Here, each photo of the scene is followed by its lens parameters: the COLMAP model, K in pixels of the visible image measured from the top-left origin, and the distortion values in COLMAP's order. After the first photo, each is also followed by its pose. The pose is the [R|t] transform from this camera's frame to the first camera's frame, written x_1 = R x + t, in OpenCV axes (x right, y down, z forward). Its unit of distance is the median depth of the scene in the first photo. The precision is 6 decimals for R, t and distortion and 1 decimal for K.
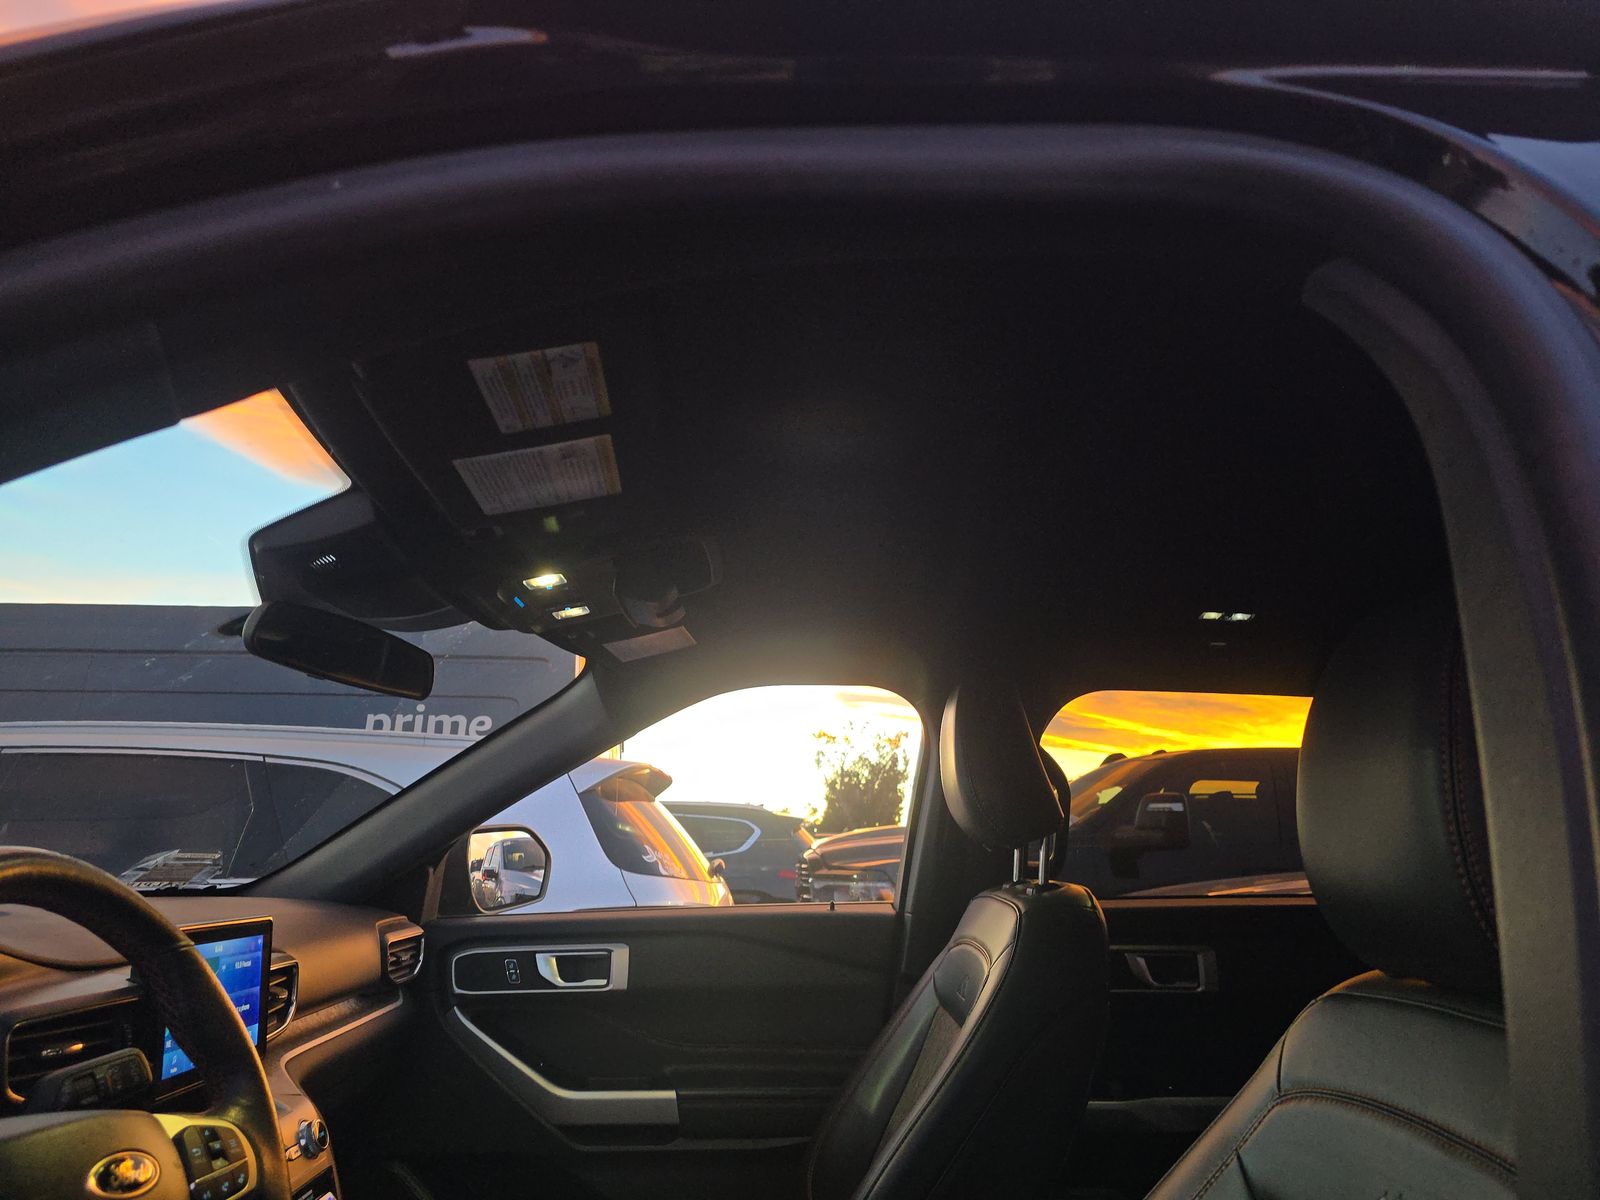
lens RADIAL K [[1086.0, 0, 800.0], [0, 1086.0, 600.0], [0, 0, 1]] dist [0.068405, -0.093950]
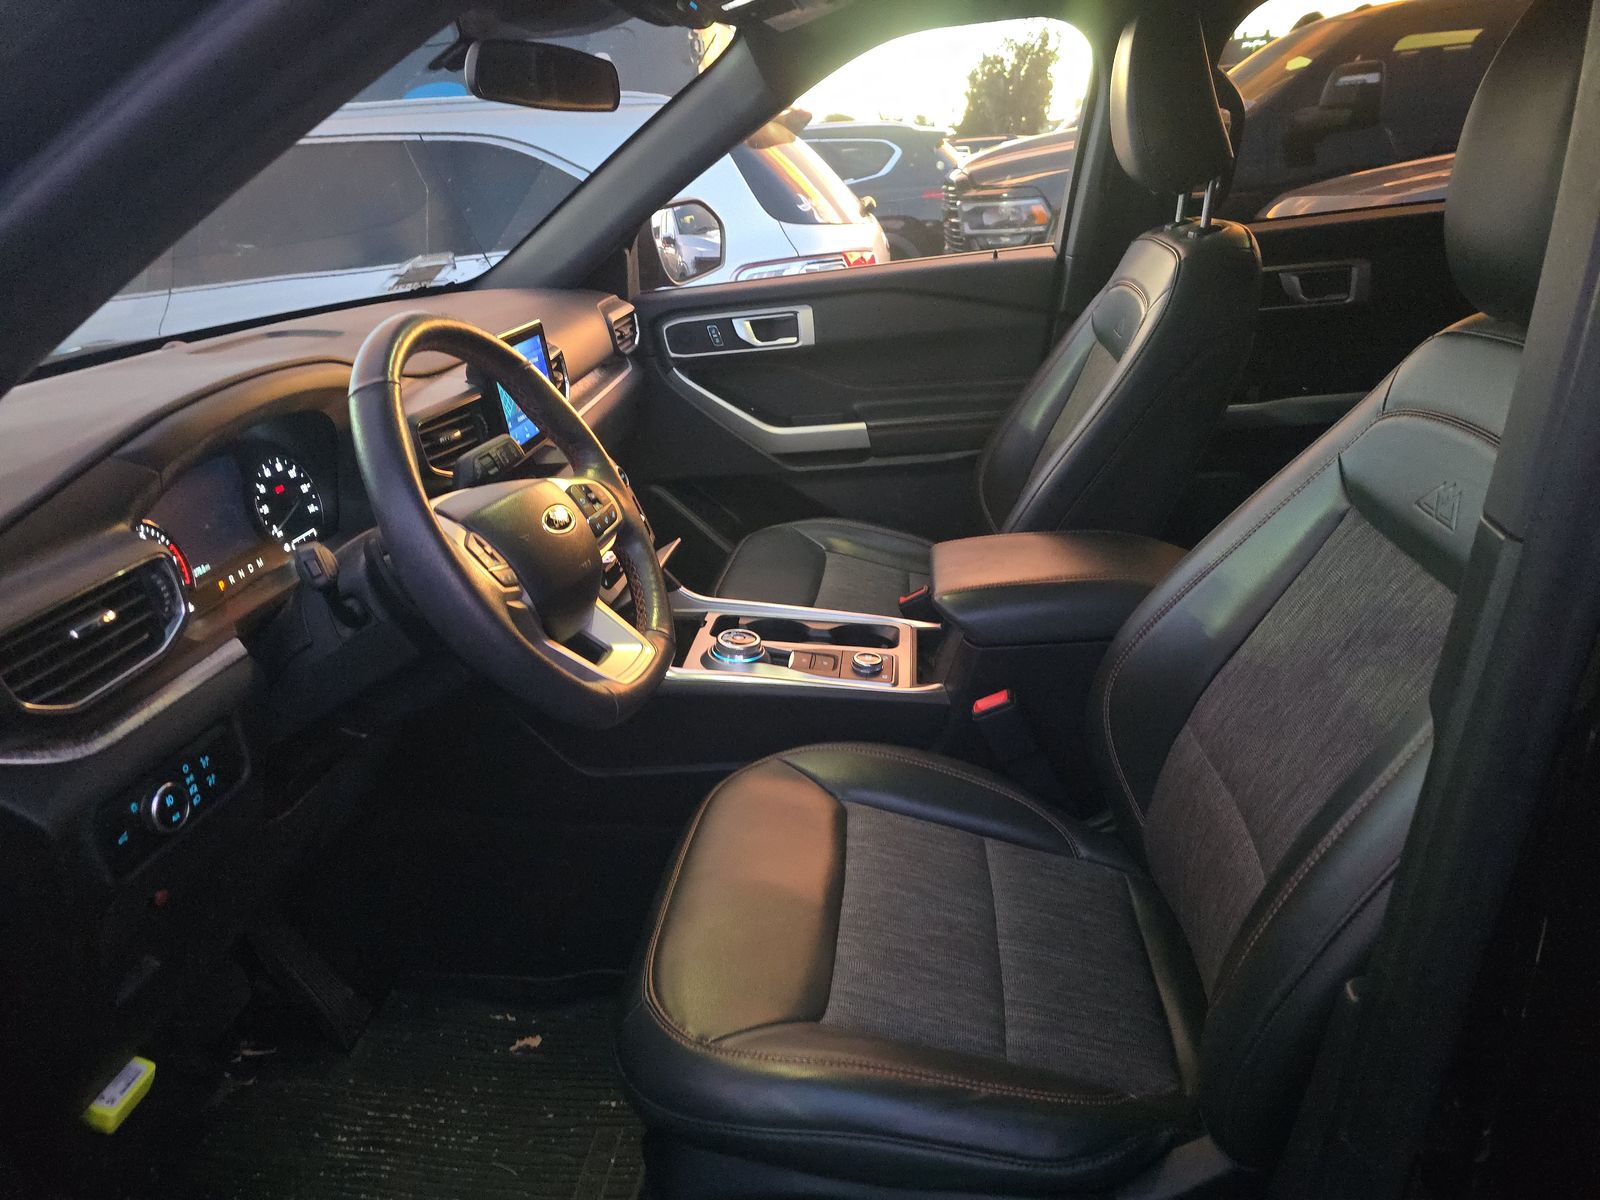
lens RADIAL K [[1086.0, 0, 800.0], [0, 1086.0, 600.0], [0, 0, 1]] dist [0.068405, -0.093950]
pose [[0.989154, -0.035953, -0.142416, -0.021053], [0.109992, 0.823899, 0.555961, -0.060495], [0.097348, -0.565595, 0.818917, -0.088108]]
